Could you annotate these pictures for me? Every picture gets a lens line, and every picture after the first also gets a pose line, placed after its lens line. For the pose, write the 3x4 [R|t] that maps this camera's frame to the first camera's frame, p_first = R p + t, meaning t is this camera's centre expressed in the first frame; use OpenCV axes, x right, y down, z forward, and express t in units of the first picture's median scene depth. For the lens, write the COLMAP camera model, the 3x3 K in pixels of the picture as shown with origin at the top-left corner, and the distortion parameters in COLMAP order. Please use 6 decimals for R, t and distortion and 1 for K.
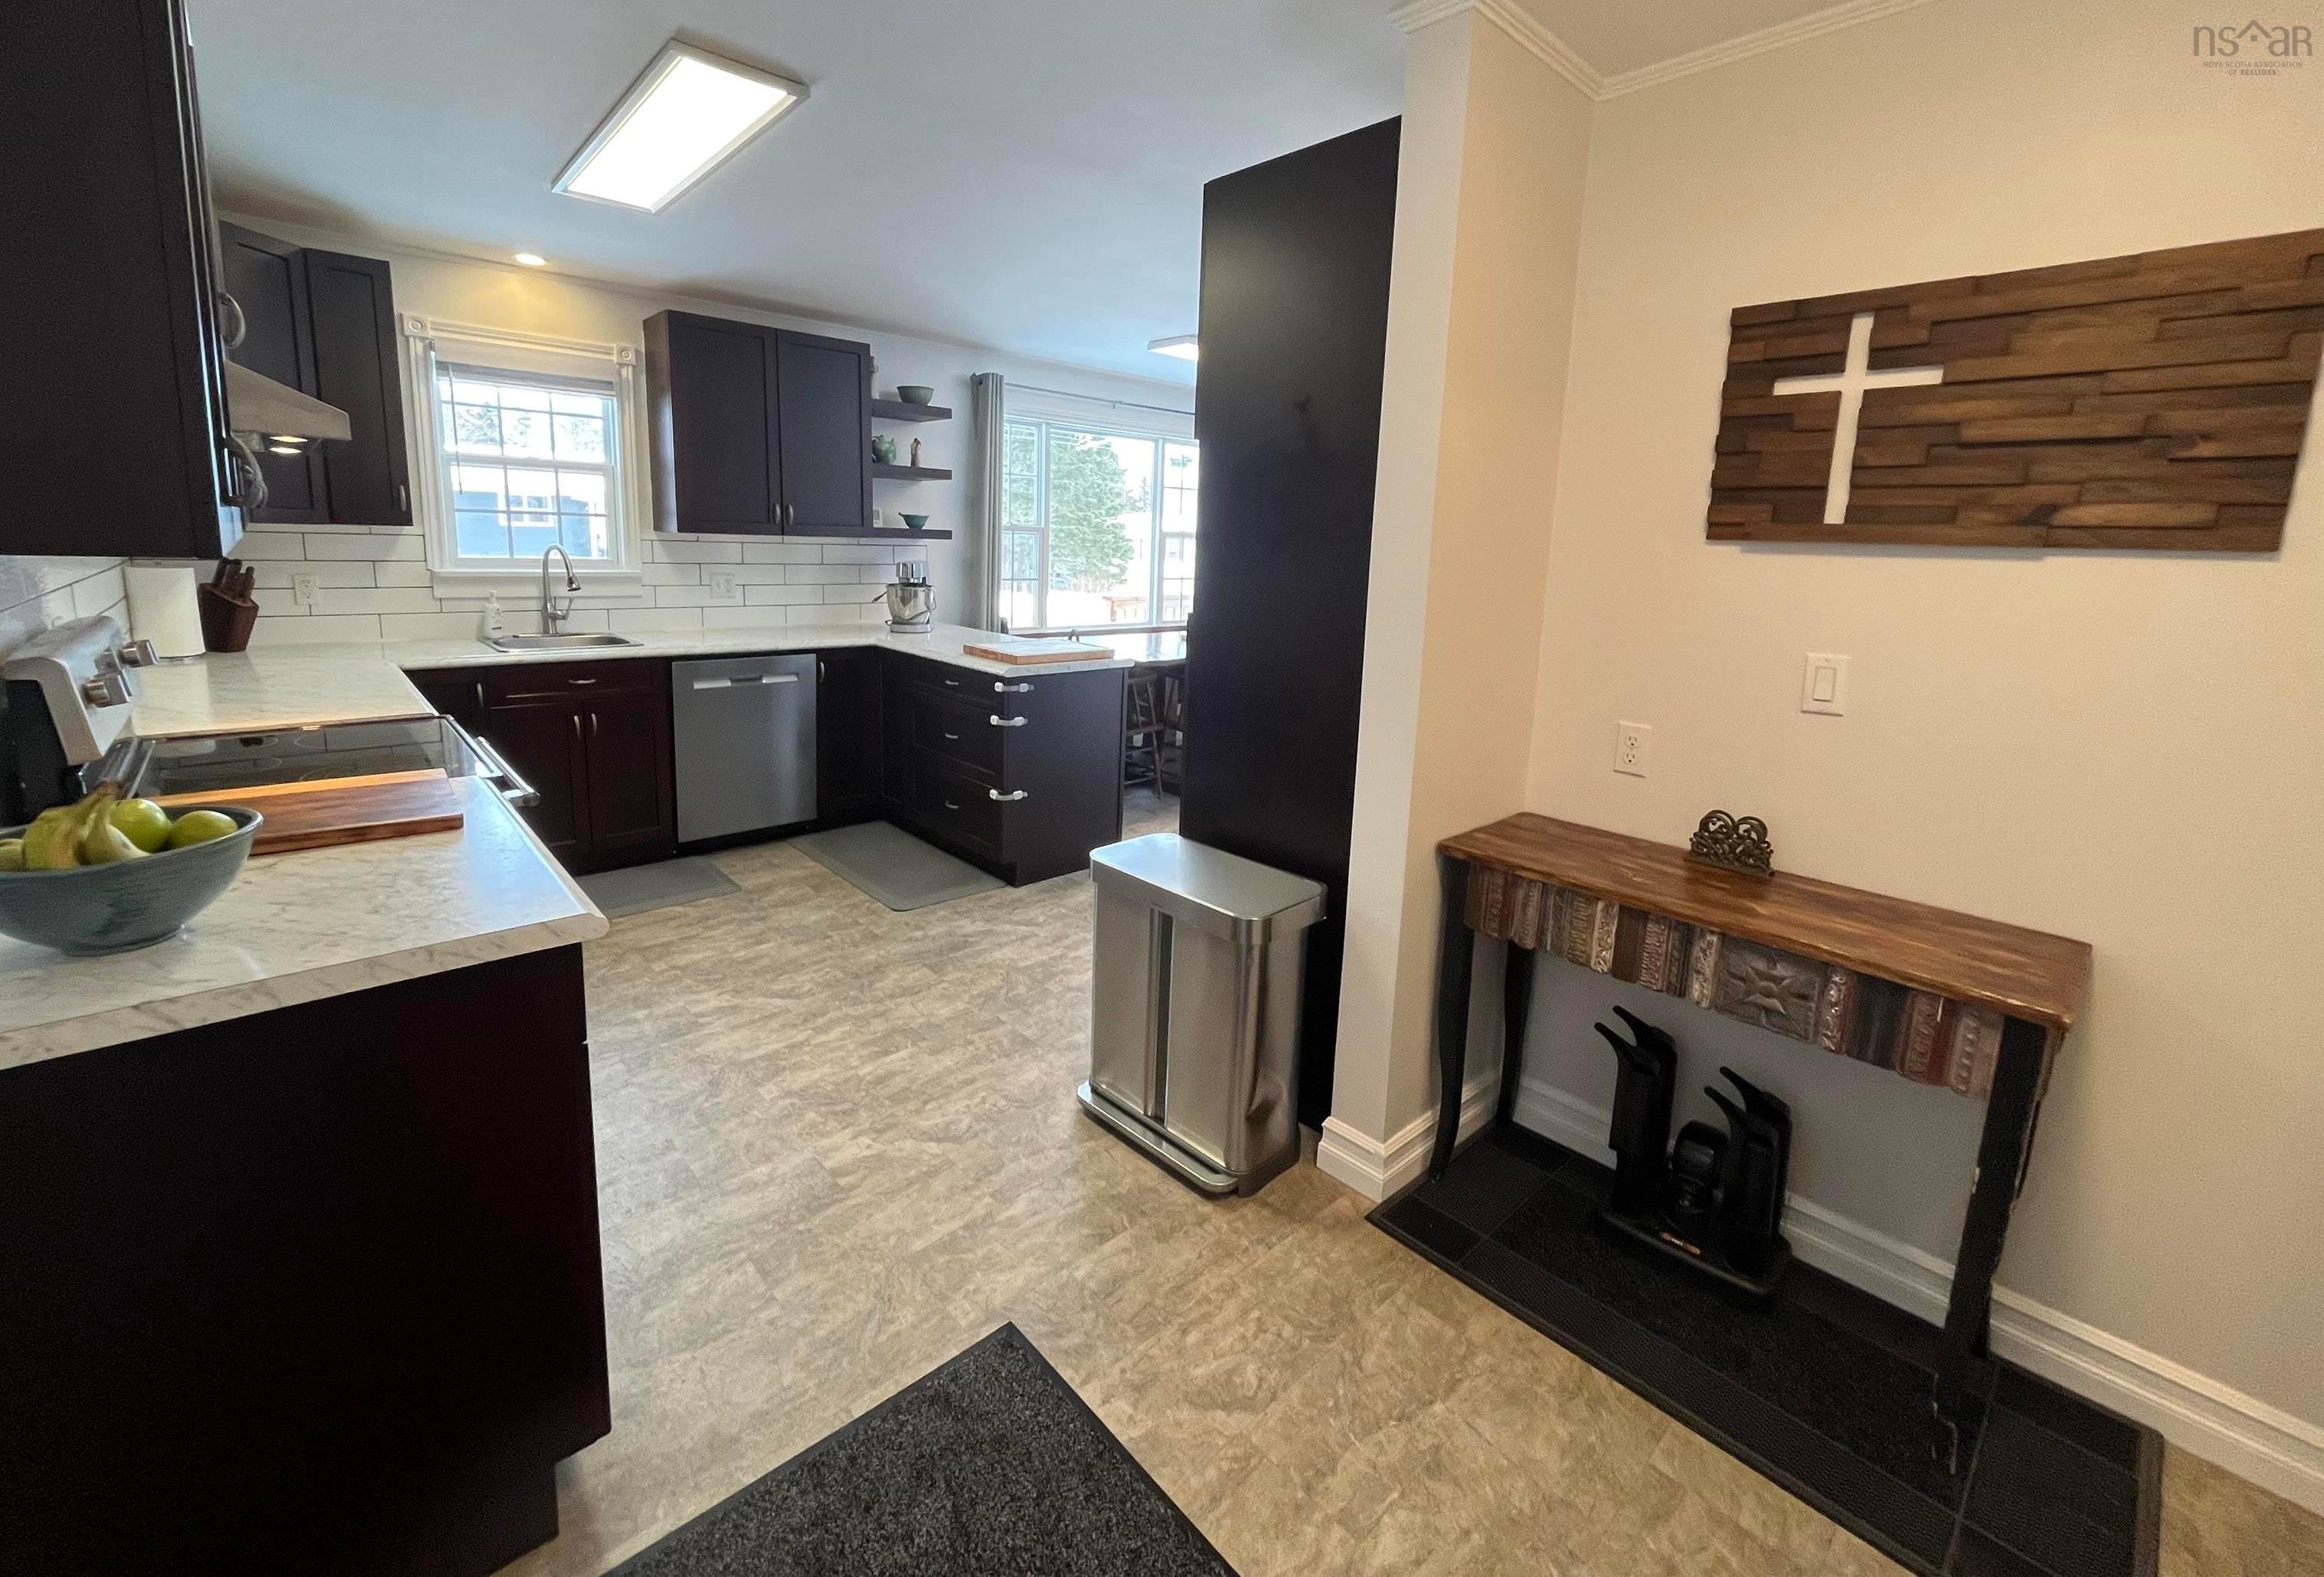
lens RADIAL K [[953.2, 0, 1130.9], [0, 953.2, 694.3], [0, 0, 1]] dist [-0.001308, -0.000290]
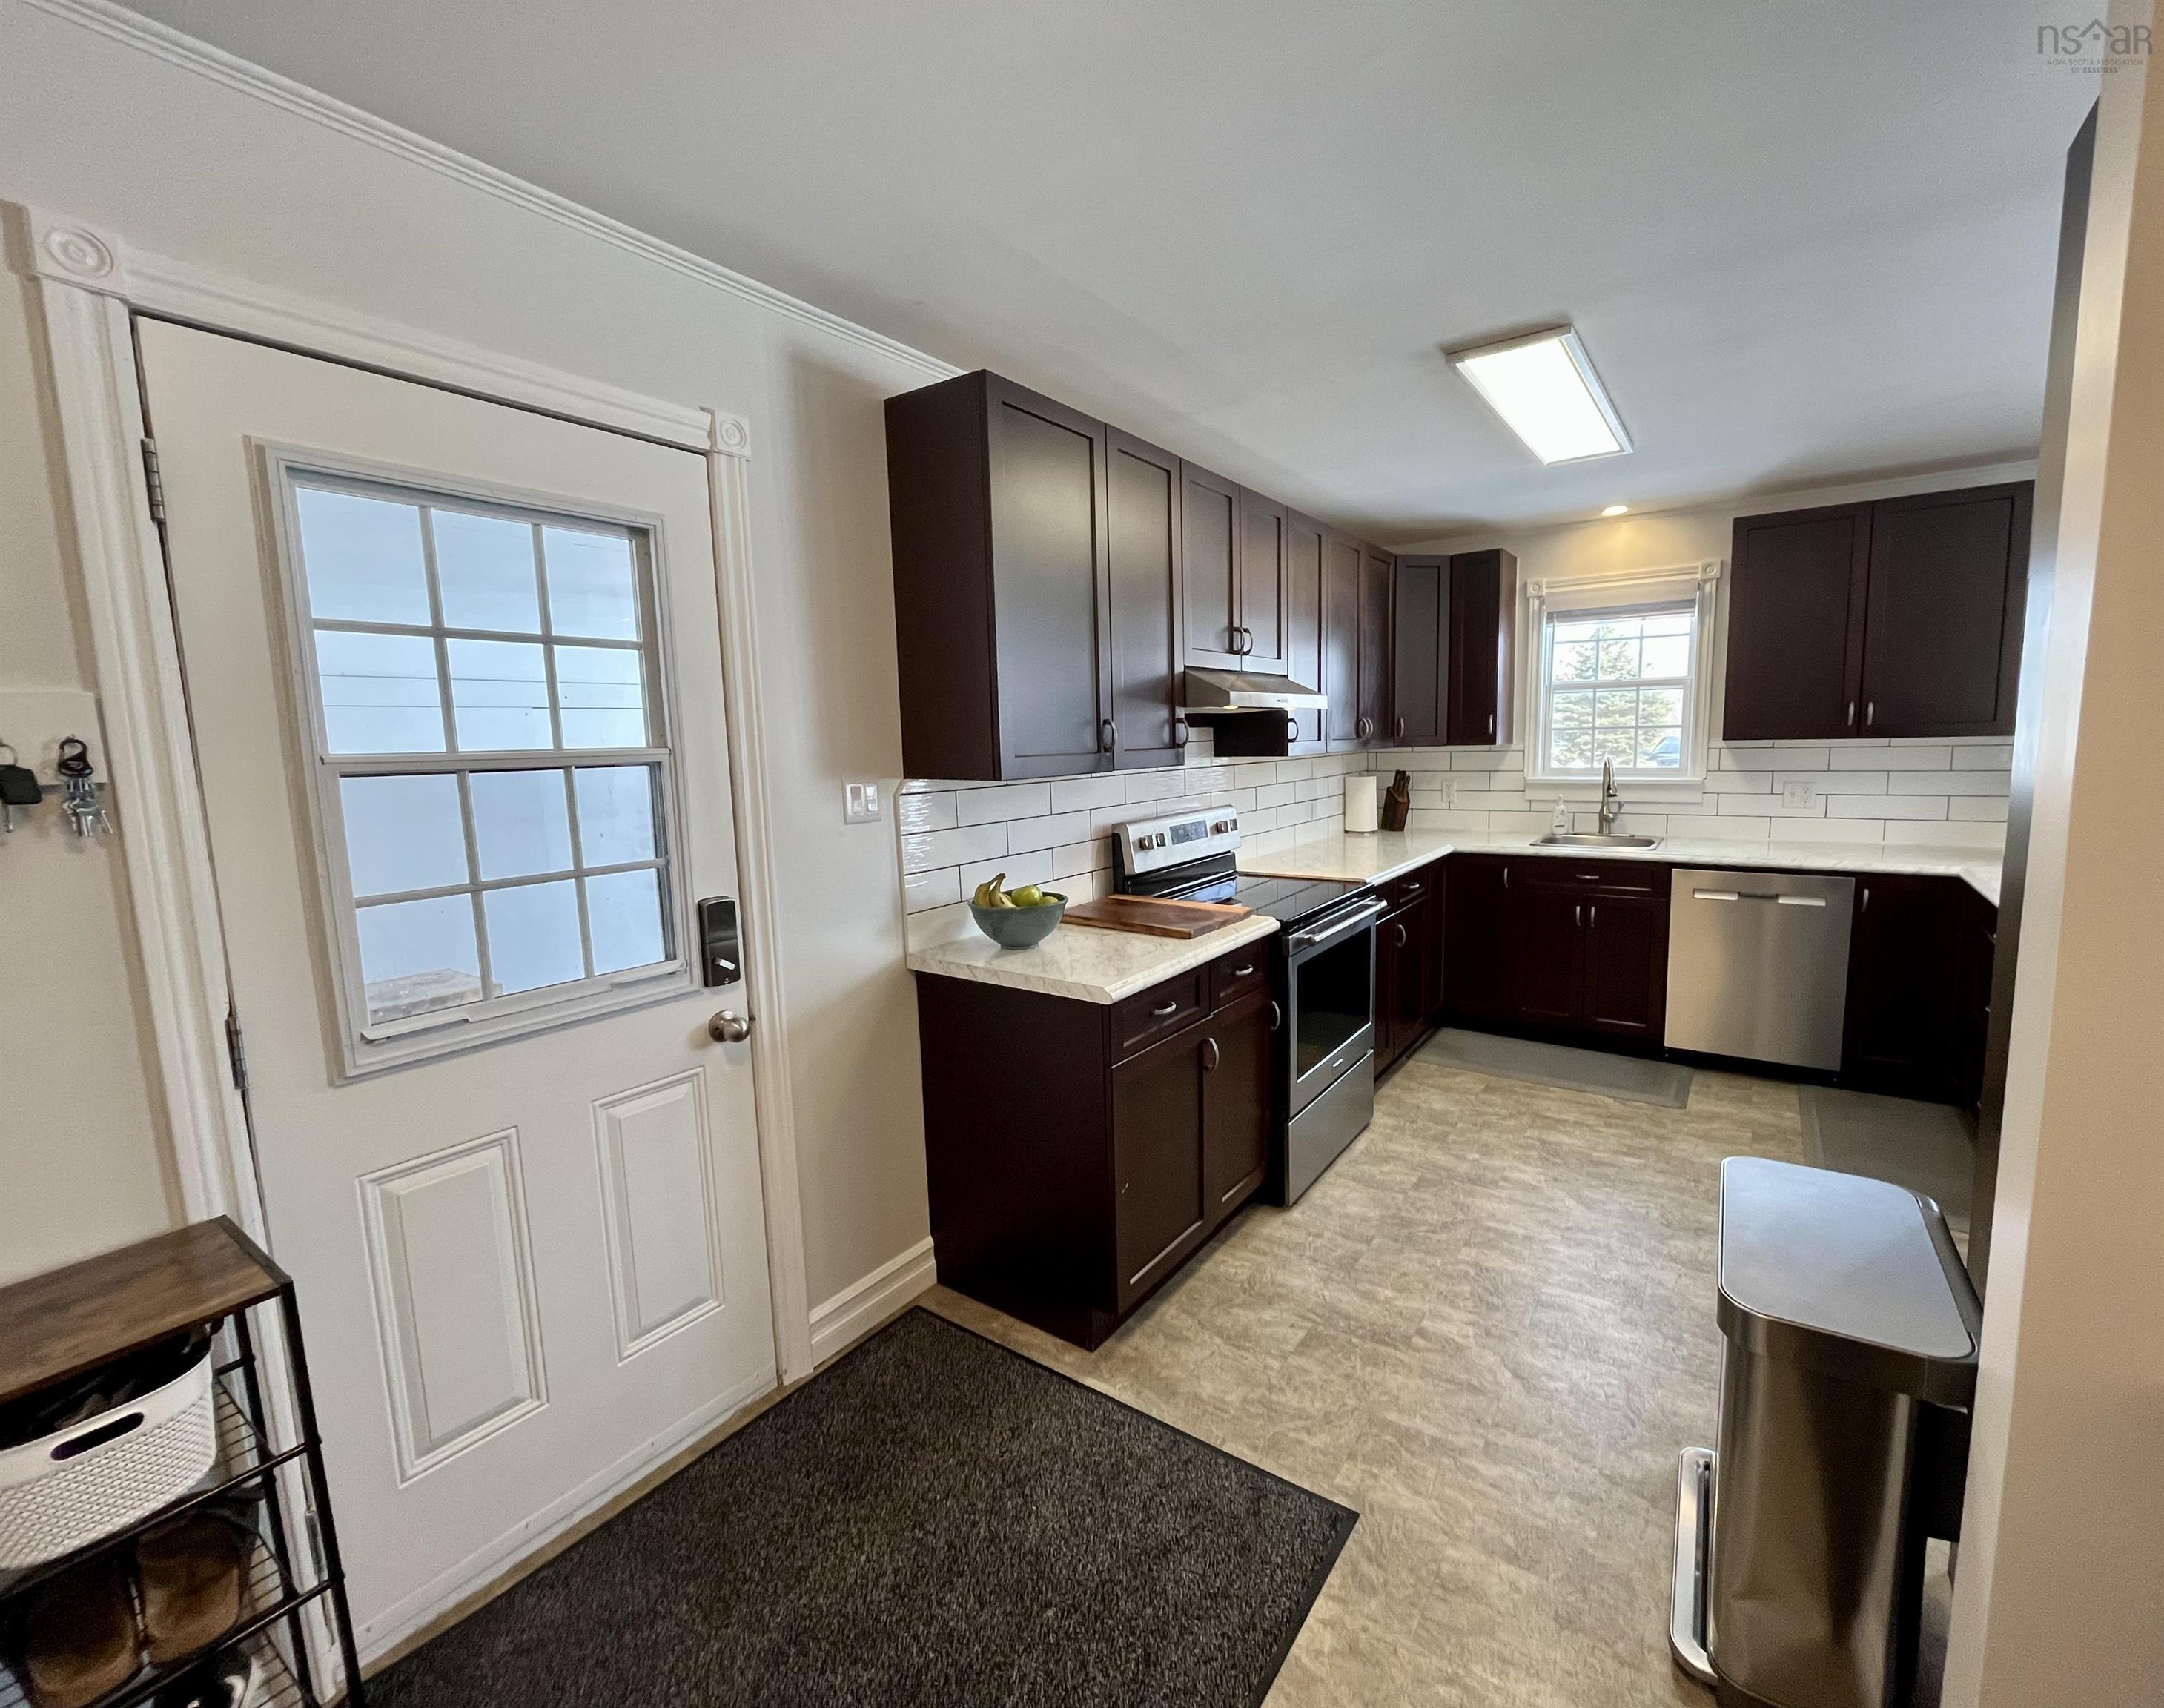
lens RADIAL K [[911.5, 0, 1133.9], [0, 911.5, 853.6], [0, 0, 1]] dist [-0.004144, -0.000025]
pose [[0.242378, 0.085205, -0.966433, 0.329908], [-0.122231, 0.990880, 0.056706, -0.035754], [0.962451, 0.104384, 0.250582, 0.207241]]
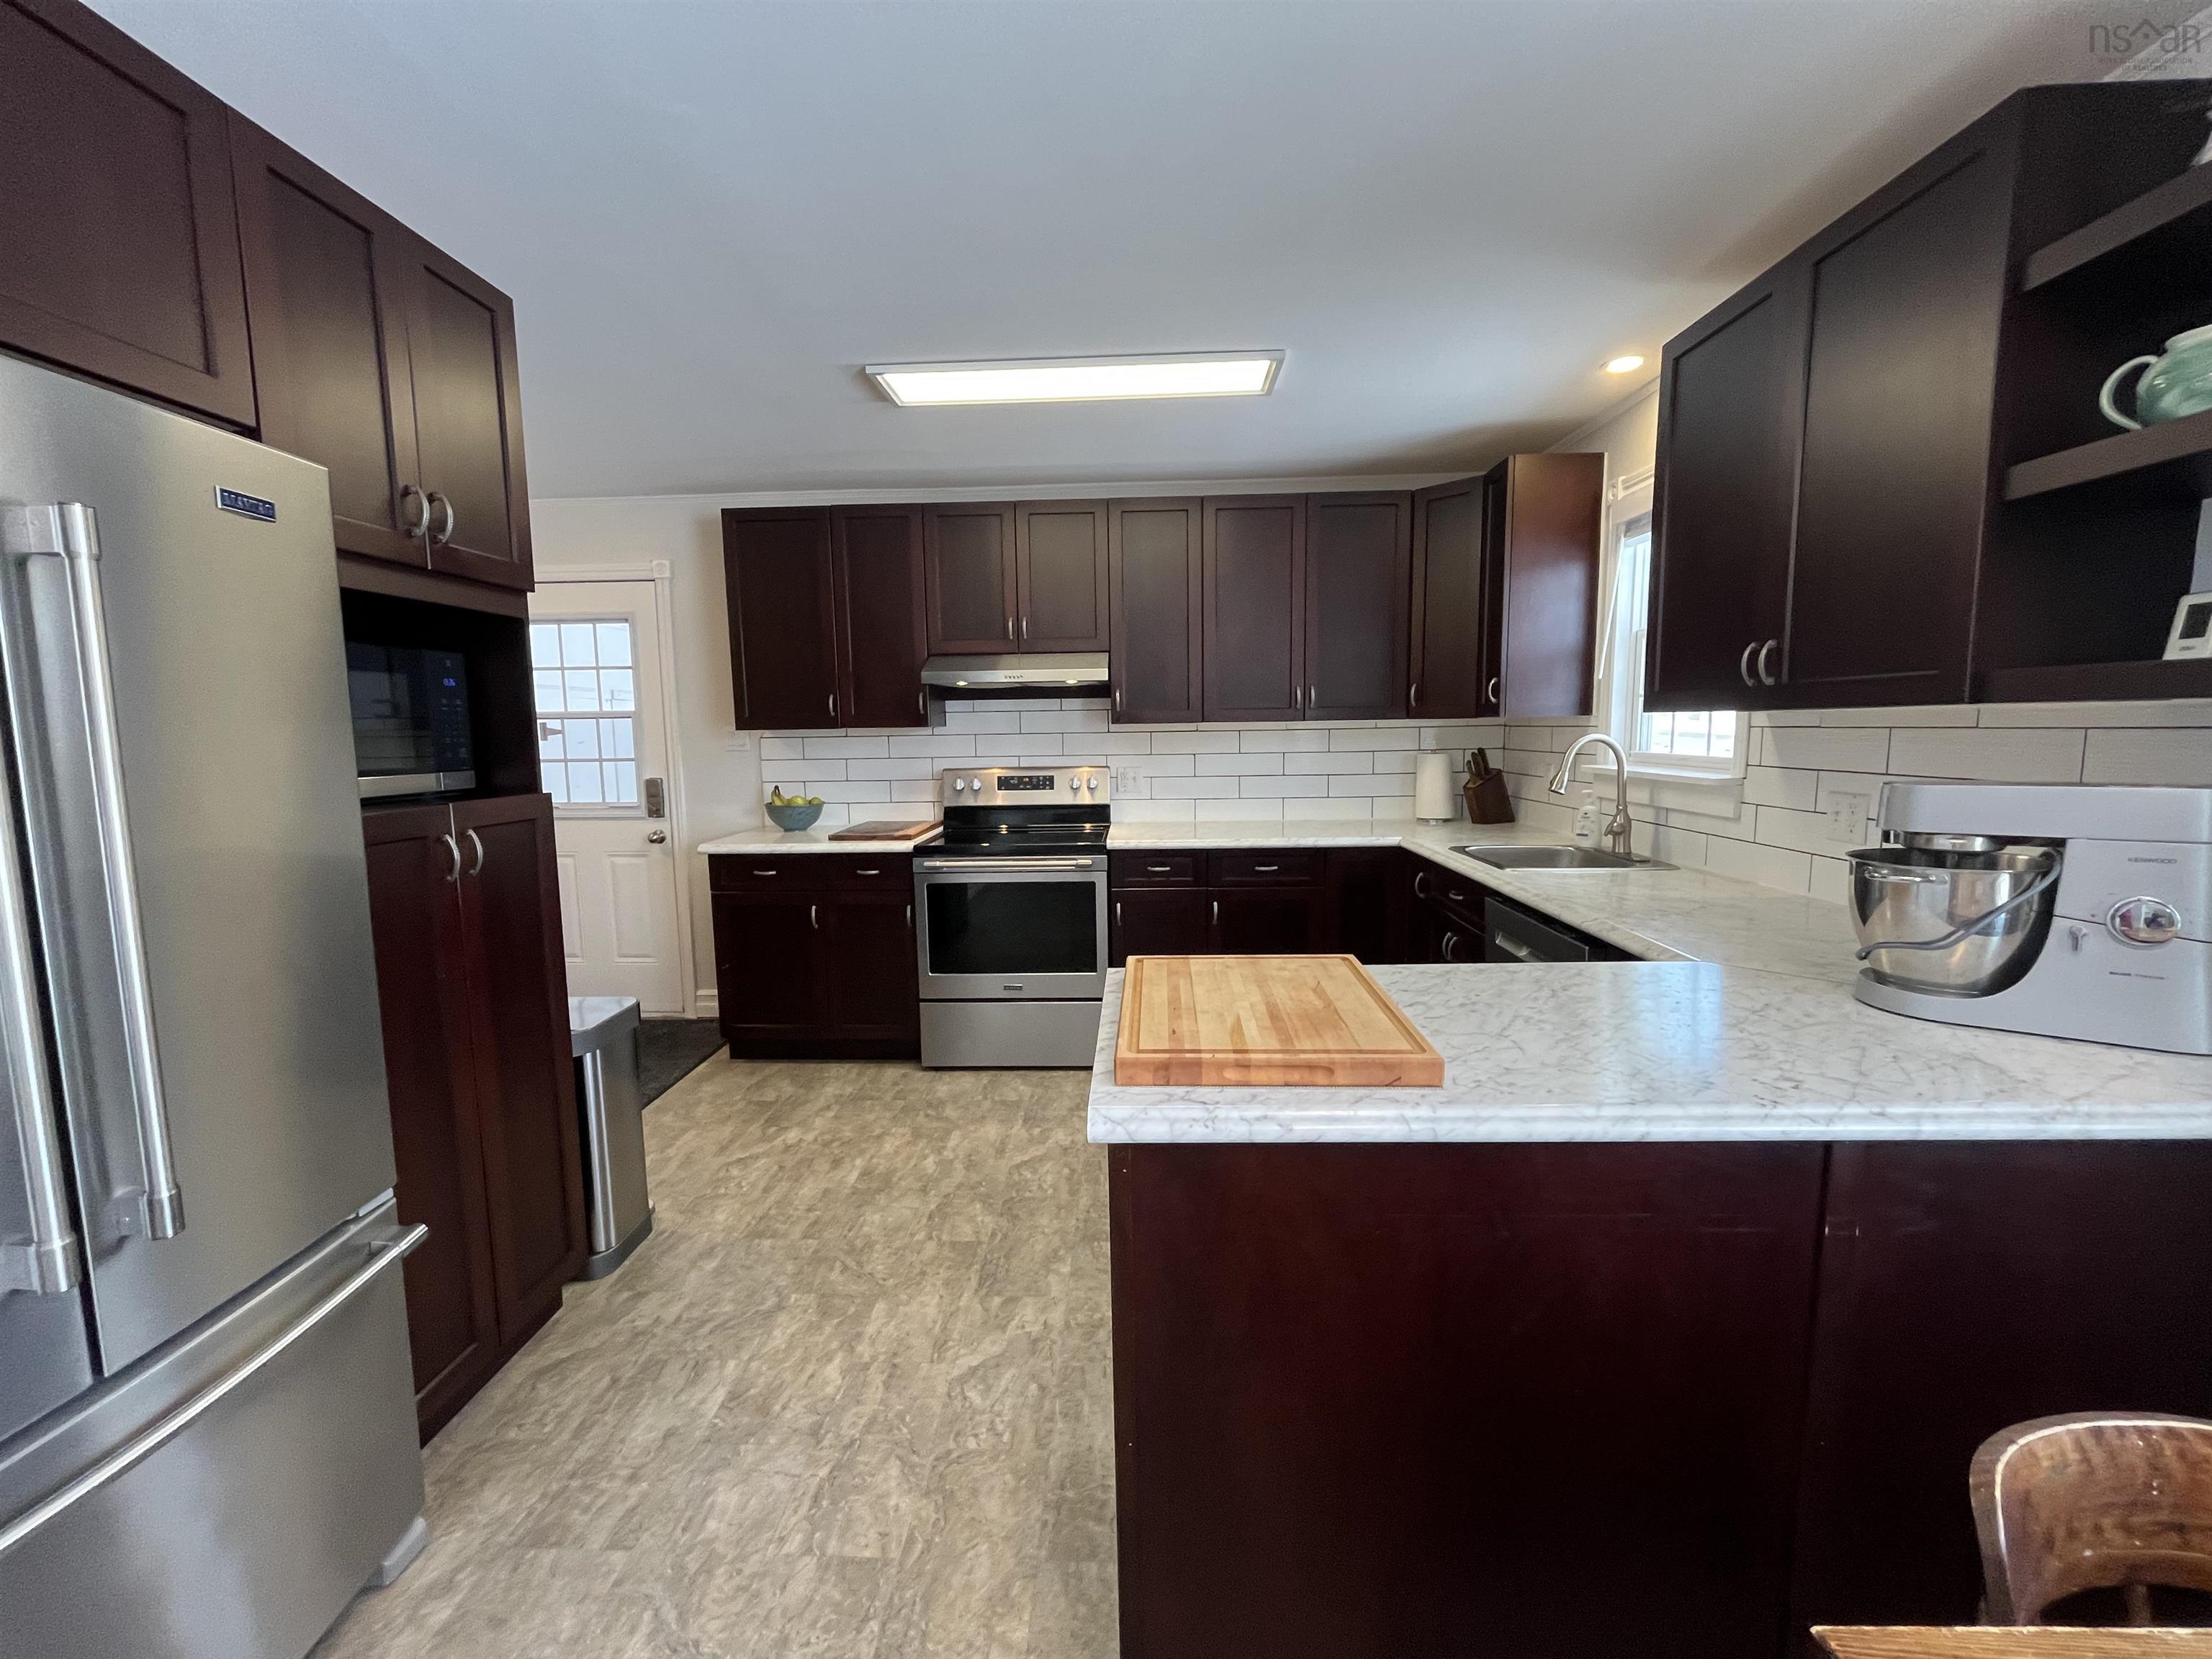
lens RADIAL K [[891.1, 0, 1099.9], [0, 891.1, 823.5], [0, 0, 1]] dist [-0.002845, -0.001928]
pose [[-0.694901, 0.057123, -0.716833, 0.197055], [-0.123863, 0.972433, 0.197564, -0.188476], [0.708358, 0.226077, -0.668669, 1.270430]]
